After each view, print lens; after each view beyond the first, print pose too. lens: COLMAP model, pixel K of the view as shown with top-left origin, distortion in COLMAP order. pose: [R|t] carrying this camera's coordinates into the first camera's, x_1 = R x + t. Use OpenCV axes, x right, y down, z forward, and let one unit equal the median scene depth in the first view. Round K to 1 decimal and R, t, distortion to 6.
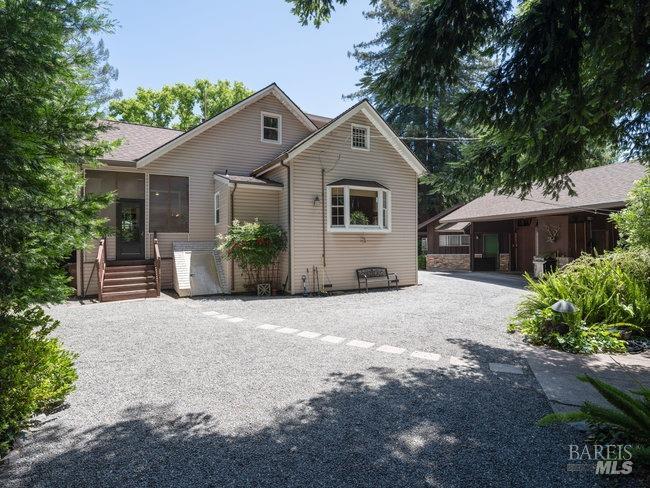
lens RADIAL K [[350.6, 0, 325.0], [0, 350.6, 244.0], [0, 0, 1]] dist [0.000599, -0.001562]
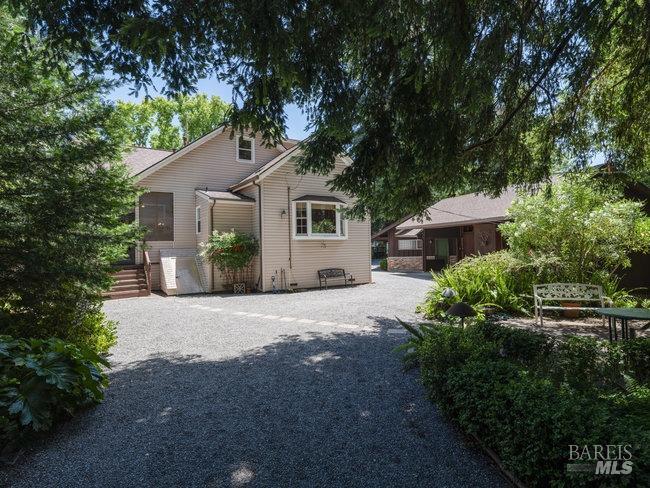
lens RADIAL K [[350.6, 0, 325.0], [0, 350.6, 244.0], [0, 0, 1]] dist [0.000599, -0.001562]
pose [[0.998234, -0.009876, 0.058585, 0.046651], [0.010528, 0.999886, -0.010829, -0.005011], [-0.058471, 0.011426, 0.998224, -0.204471]]
